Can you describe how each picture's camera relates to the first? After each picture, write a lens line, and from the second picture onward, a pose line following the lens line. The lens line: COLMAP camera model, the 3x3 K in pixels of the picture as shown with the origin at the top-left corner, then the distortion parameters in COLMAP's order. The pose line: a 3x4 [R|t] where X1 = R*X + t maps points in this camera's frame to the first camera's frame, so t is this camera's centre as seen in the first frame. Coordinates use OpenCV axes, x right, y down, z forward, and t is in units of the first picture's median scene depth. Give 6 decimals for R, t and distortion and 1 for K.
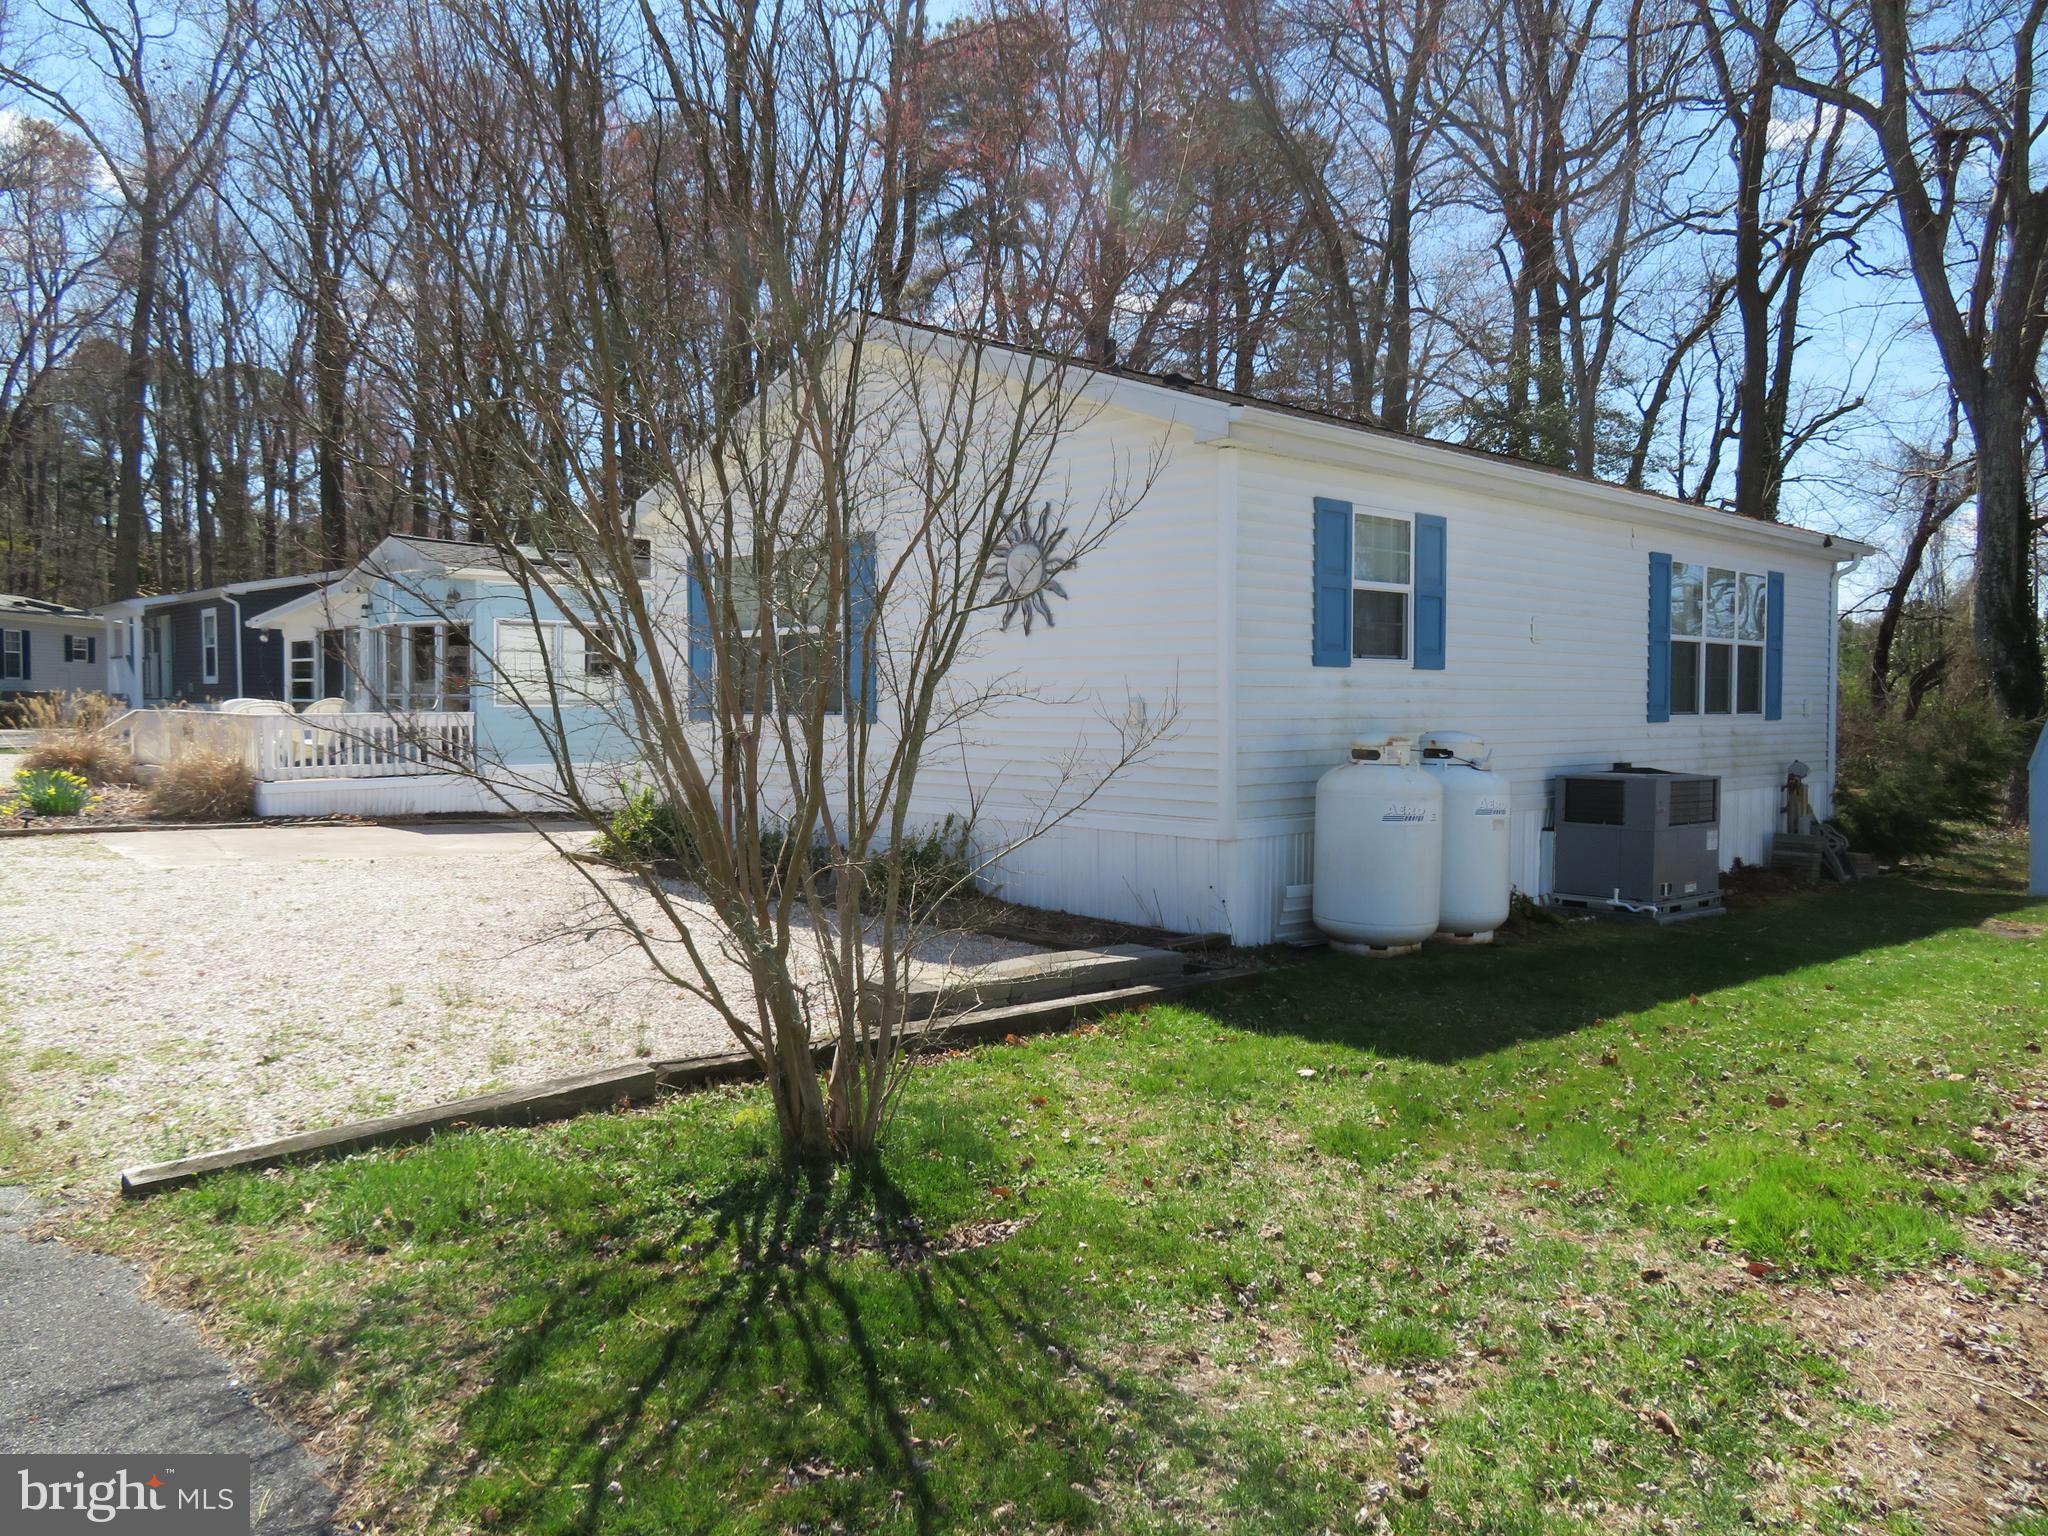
lens RADIAL K [[1452.7, 0, 1033.0], [0, 1452.7, 764.1], [0, 0, 1]] dist [-0.008672, 0.010786]
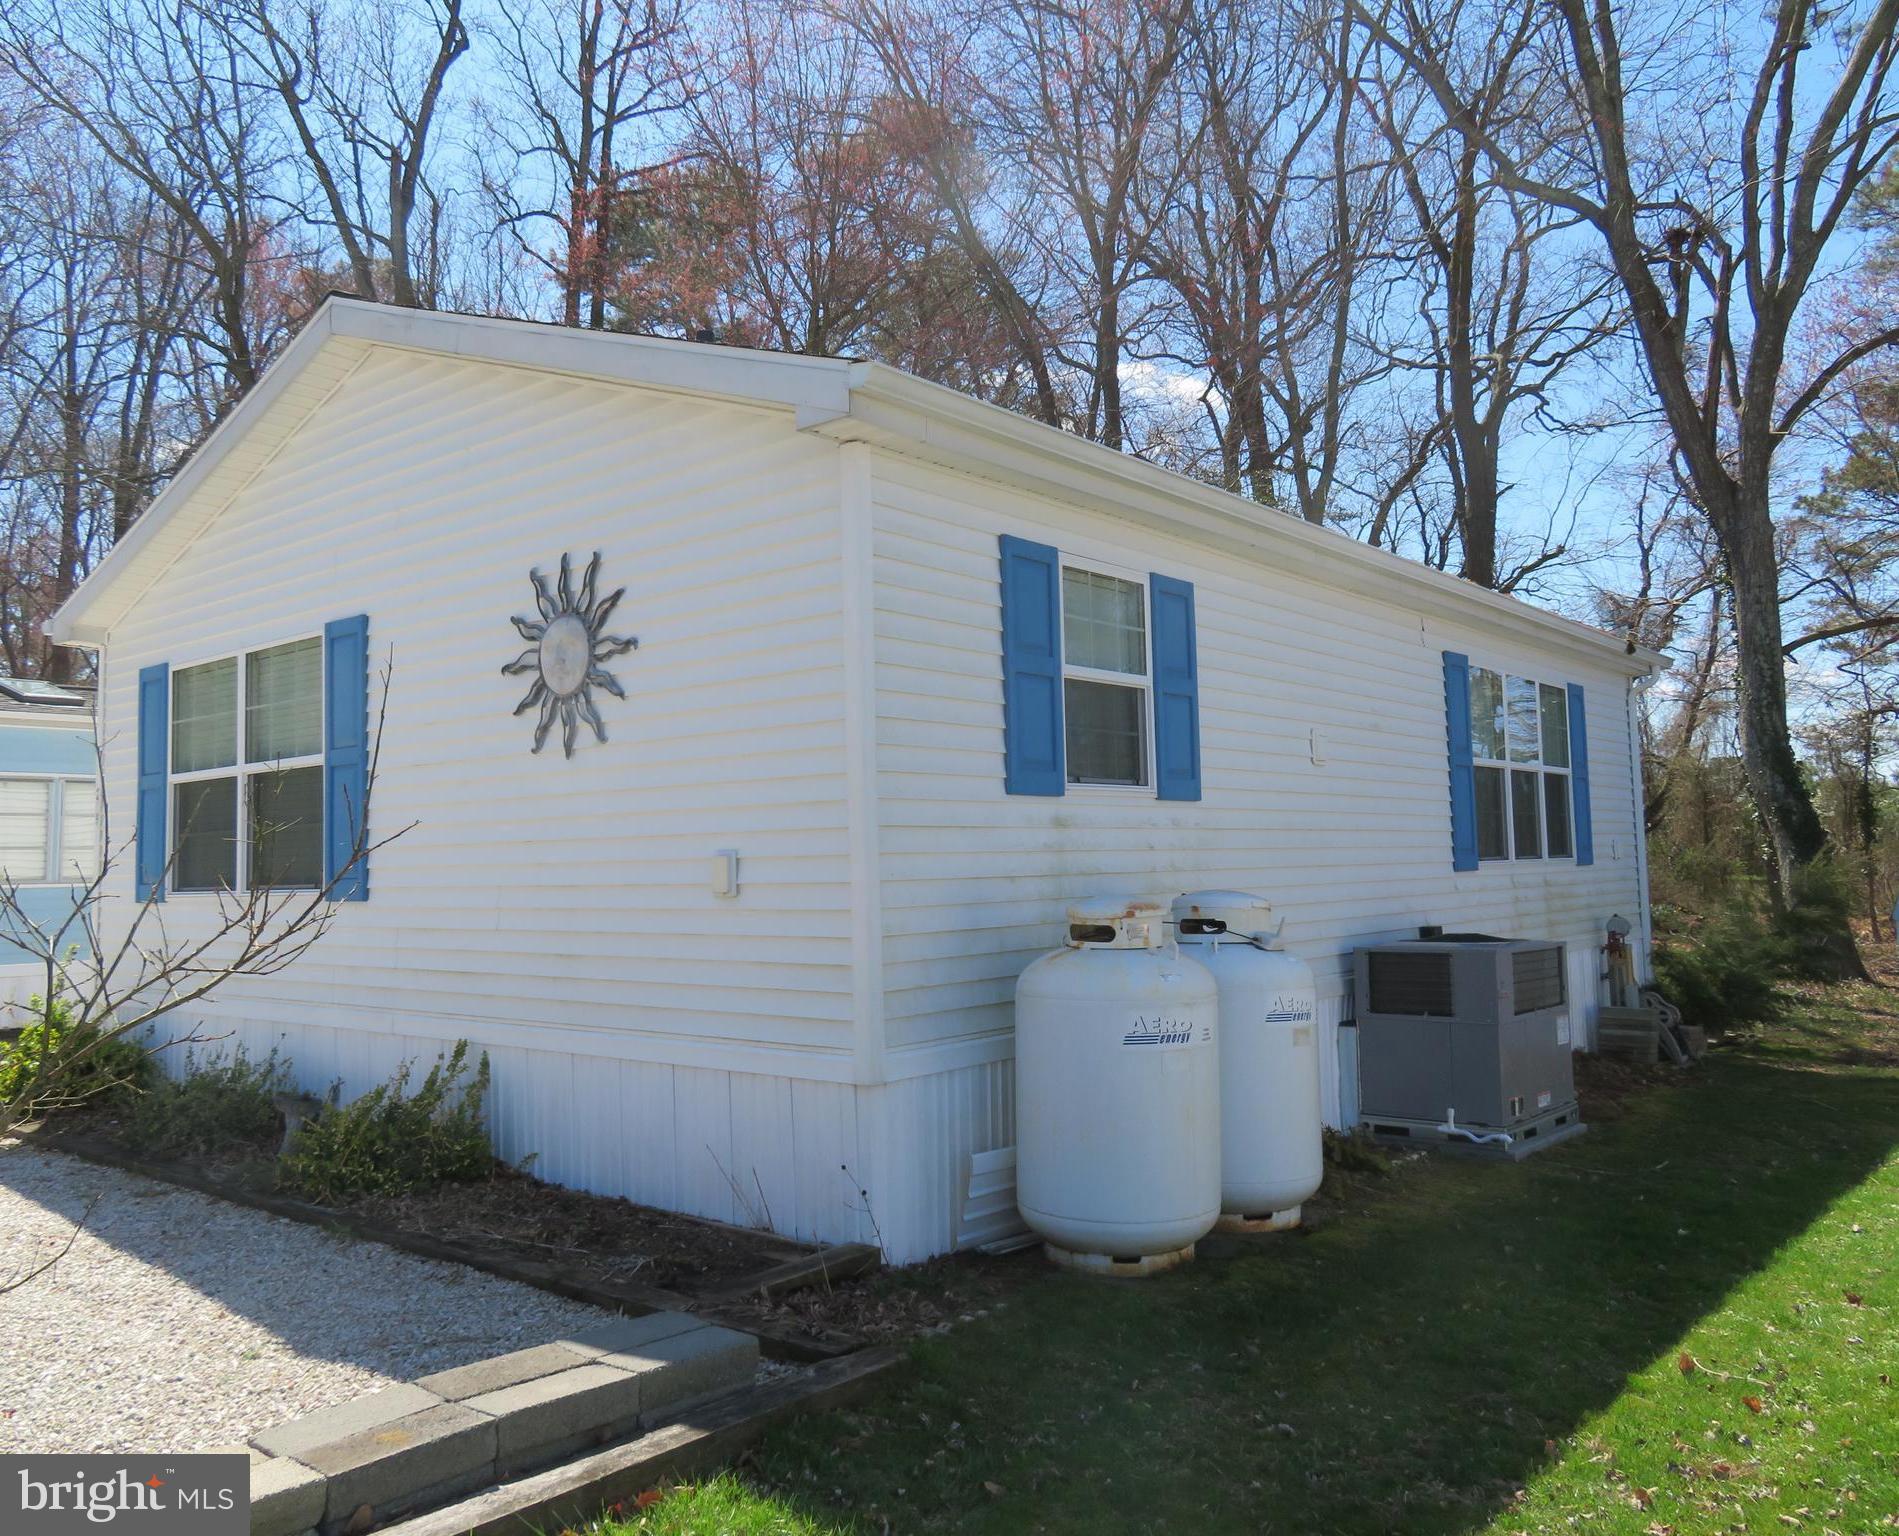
lens RADIAL K [[1458.1, 0, 949.1], [0, 1458.1, 766.5], [0, 0, 1]] dist [-0.034820, -0.001613]
pose [[0.991756, -0.014981, 0.127263, 0.079864], [0.029183, 0.993450, -0.110475, -0.008938], [-0.124775, 0.113278, 0.985697, 0.341367]]
